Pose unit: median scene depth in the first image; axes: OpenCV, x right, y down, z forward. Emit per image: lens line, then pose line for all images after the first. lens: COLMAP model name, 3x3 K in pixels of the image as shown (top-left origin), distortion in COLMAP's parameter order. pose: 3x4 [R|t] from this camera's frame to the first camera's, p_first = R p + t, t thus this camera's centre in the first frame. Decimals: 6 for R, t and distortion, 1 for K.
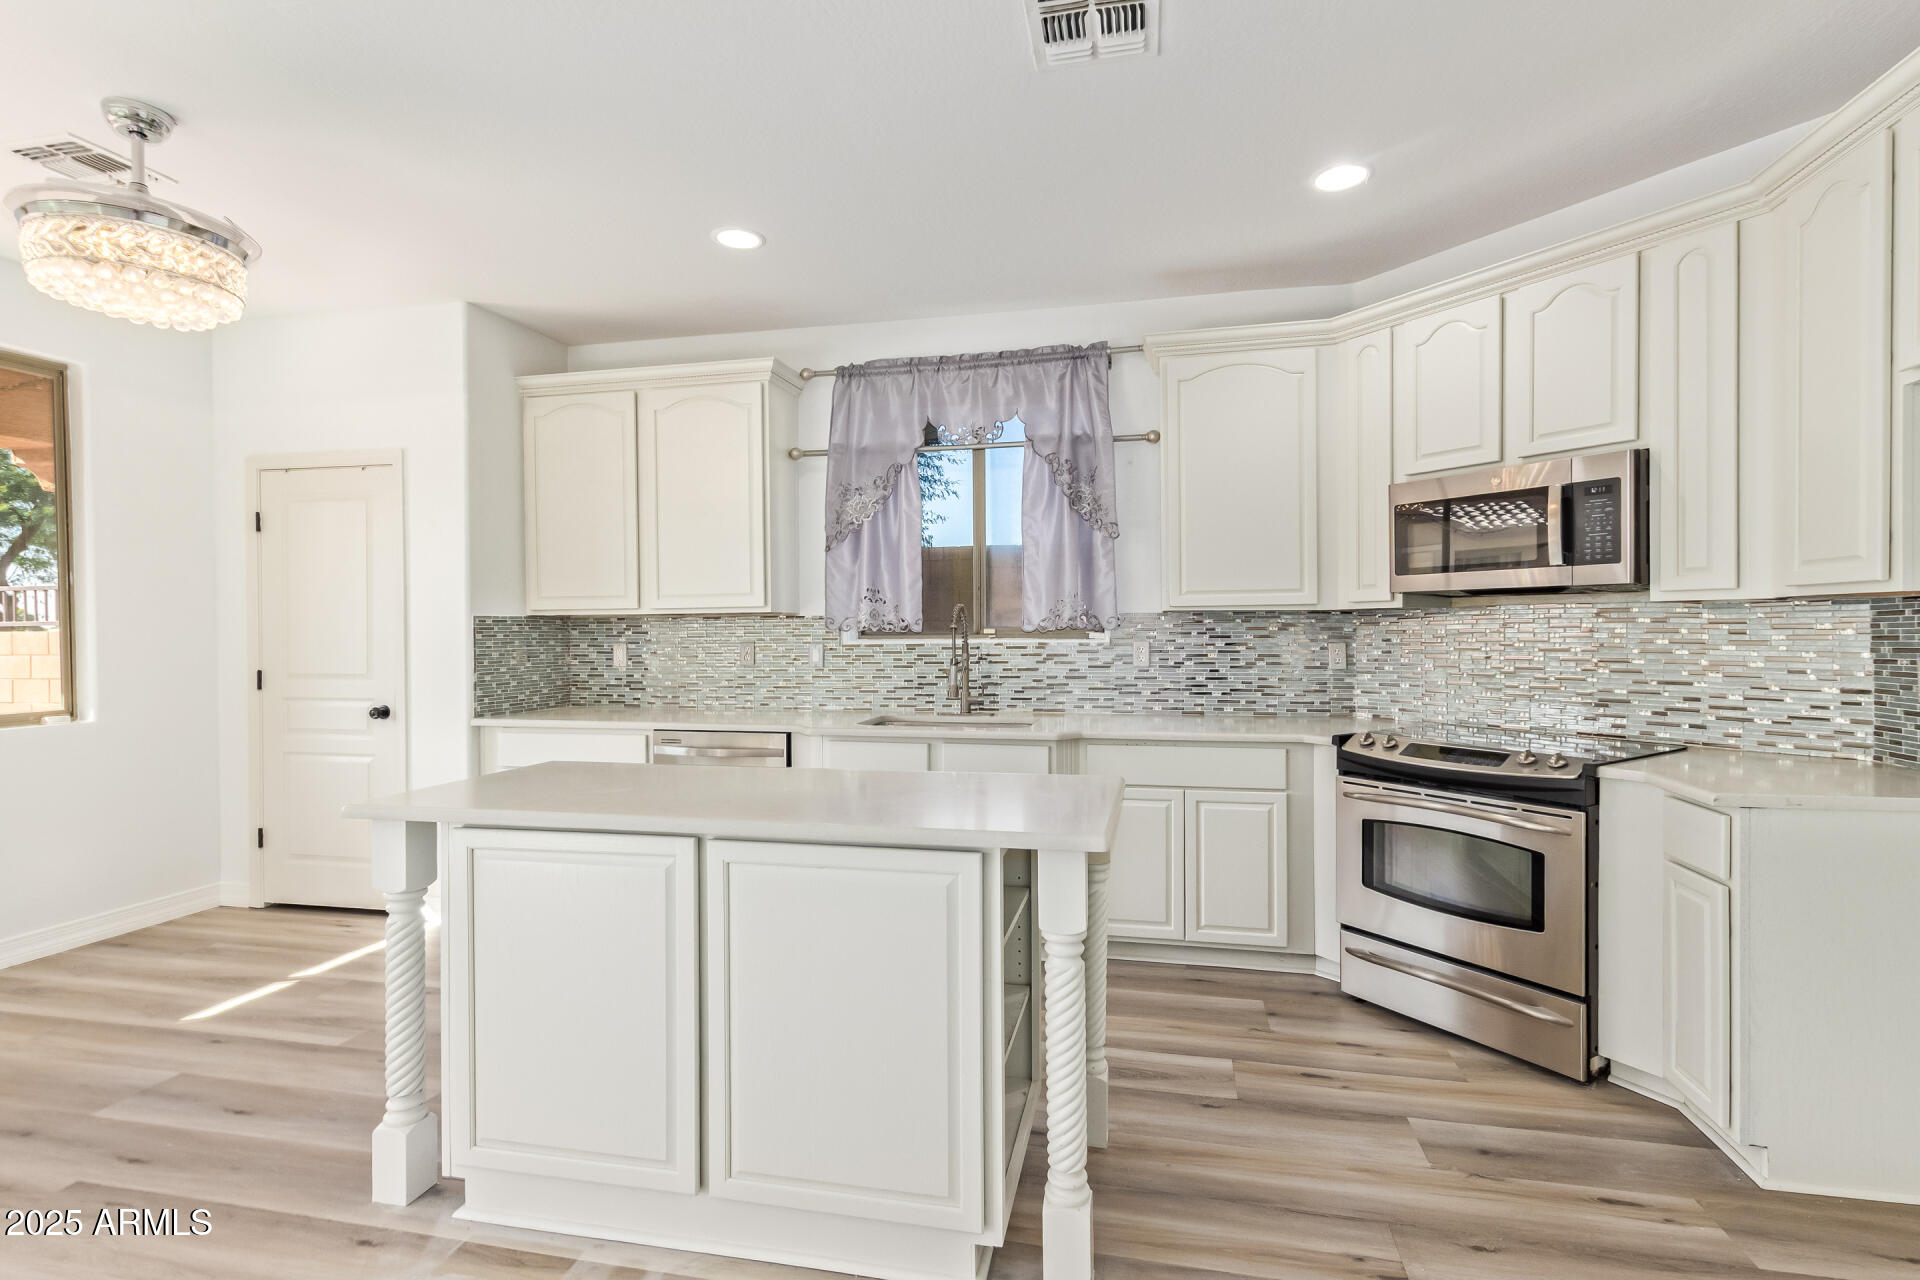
lens RADIAL K [[885.7, 0, 963.5], [0, 885.7, 631.0], [0, 0, 1]] dist [-0.002171, -0.000073]
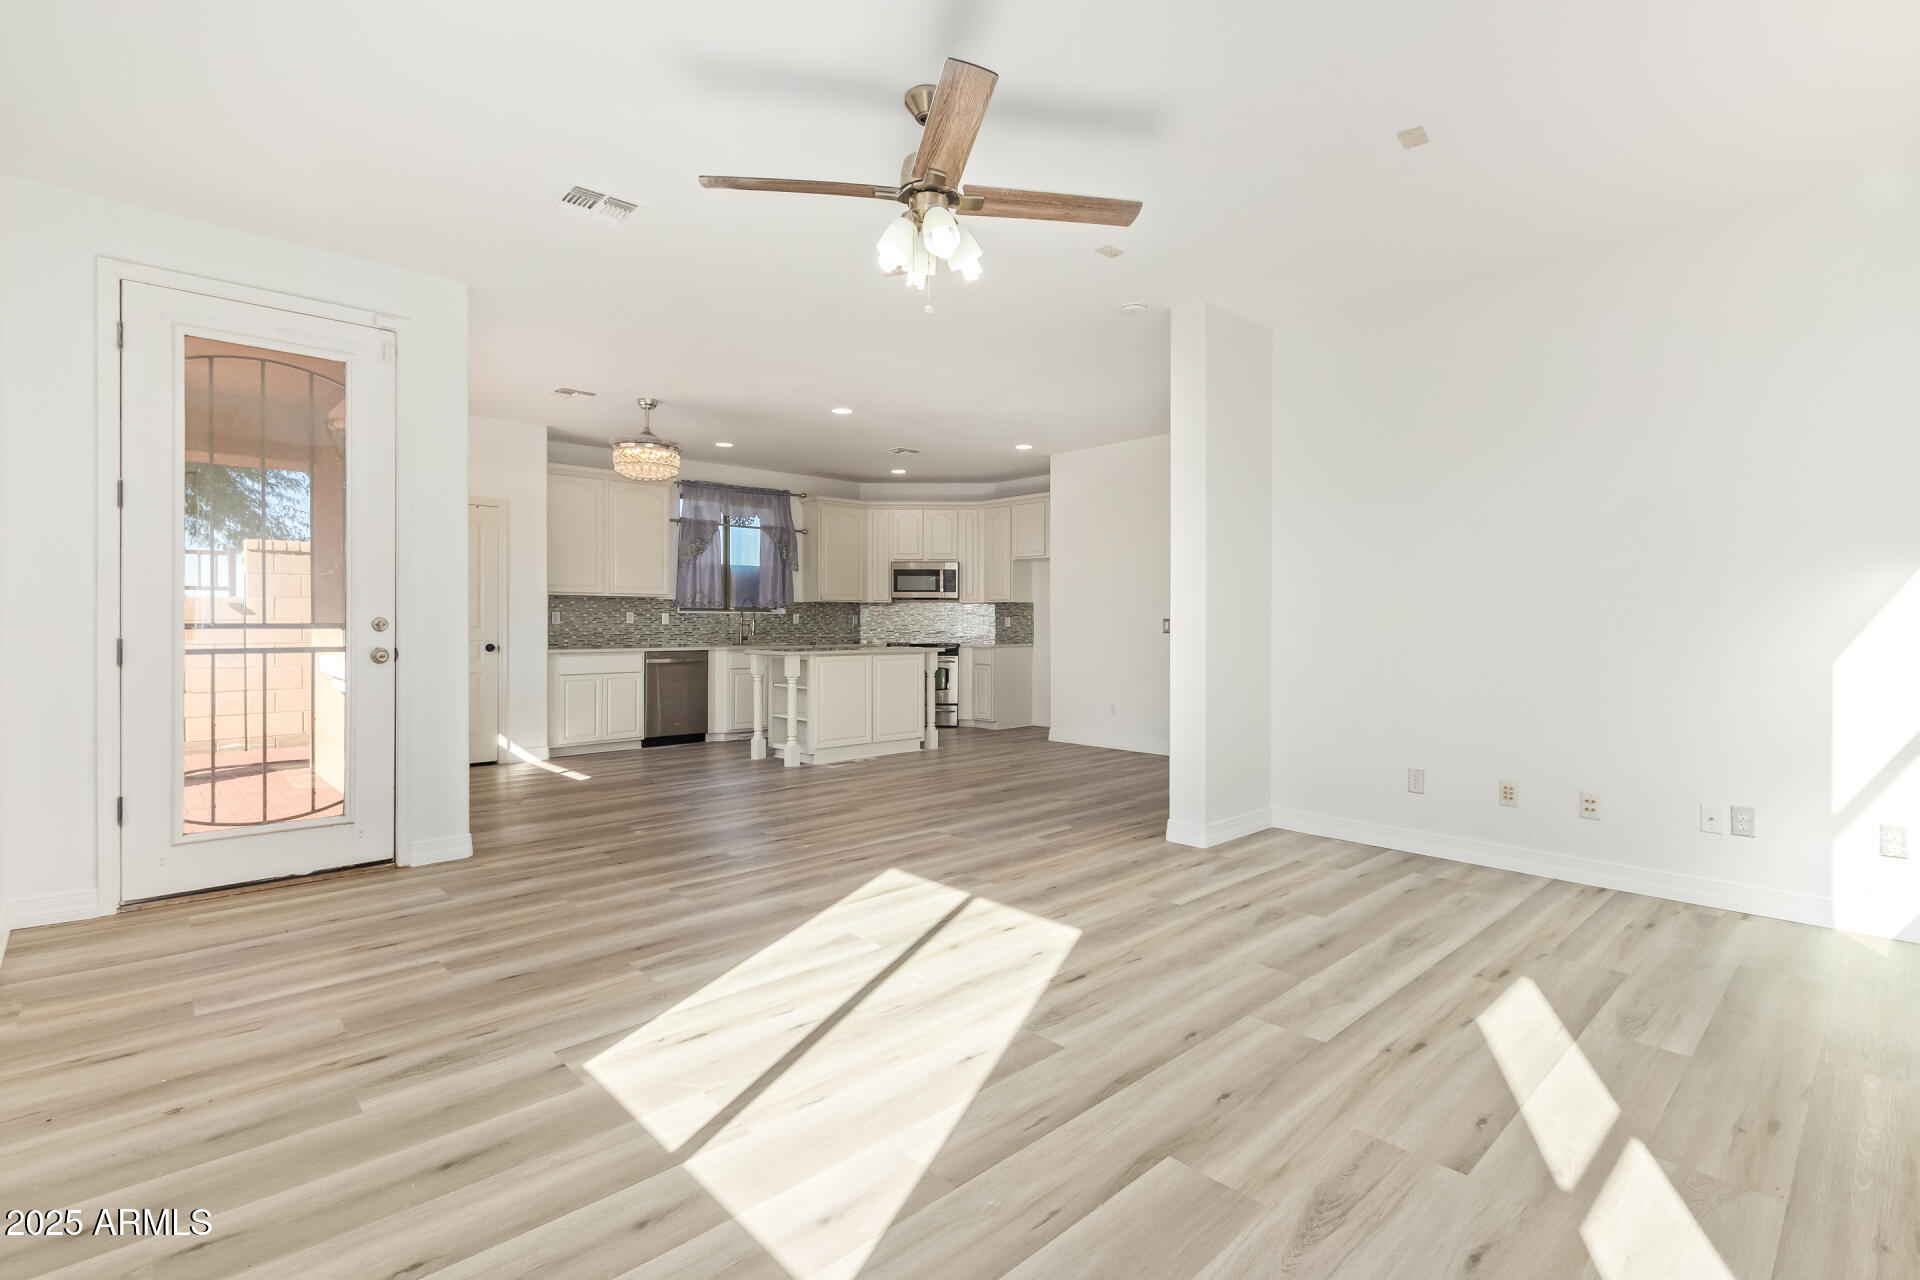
lens RADIAL K [[885.7, 0, 959.1], [0, 885.7, 637.8], [0, 0, 1]] dist [-0.002171, -0.000073]
pose [[0.509081, -0.001367, 0.860718, -1.719231], [0.009328, 0.999949, -0.003929, 0.092183], [-0.860668, 0.010029, 0.509068, -0.640327]]
